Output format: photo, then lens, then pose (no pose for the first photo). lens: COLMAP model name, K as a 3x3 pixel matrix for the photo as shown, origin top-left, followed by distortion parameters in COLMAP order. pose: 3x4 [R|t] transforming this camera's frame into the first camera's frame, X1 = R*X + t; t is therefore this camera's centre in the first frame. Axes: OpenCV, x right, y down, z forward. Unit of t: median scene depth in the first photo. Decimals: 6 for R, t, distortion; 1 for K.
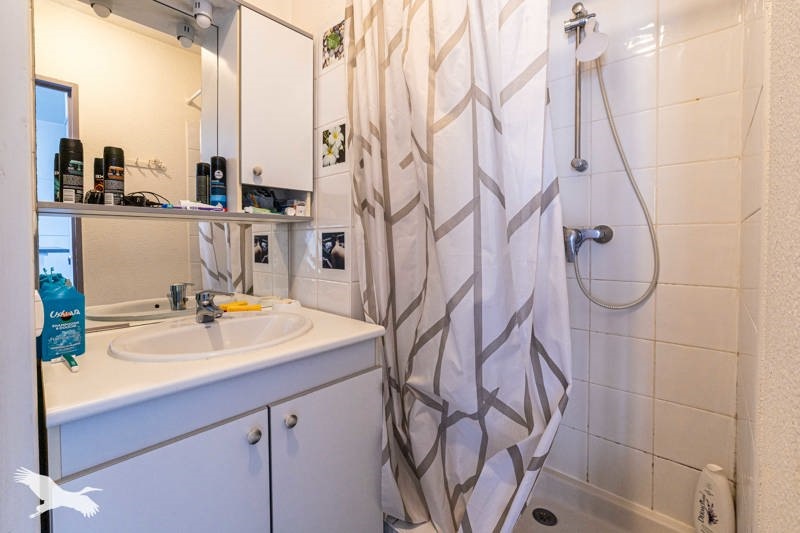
lens RADIAL K [[354.4, 0, 397.5], [0, 354.4, 251.1], [0, 0, 1]] dist [-0.000901, -0.000086]
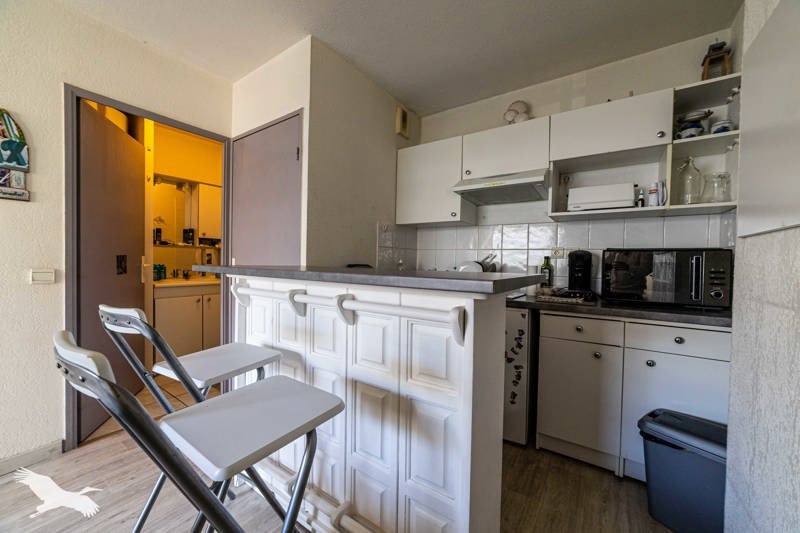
lens RADIAL K [[296.3, 0, 400.0], [0, 296.3, 266.5], [0, 0, 1]] dist [-0.000490, -0.000074]
pose [[0.989715, 0.015332, 0.142227, 0.963786], [-0.014448, 0.999869, -0.007240, 0.064400], [-0.142319, 0.005111, 0.989808, -1.869740]]
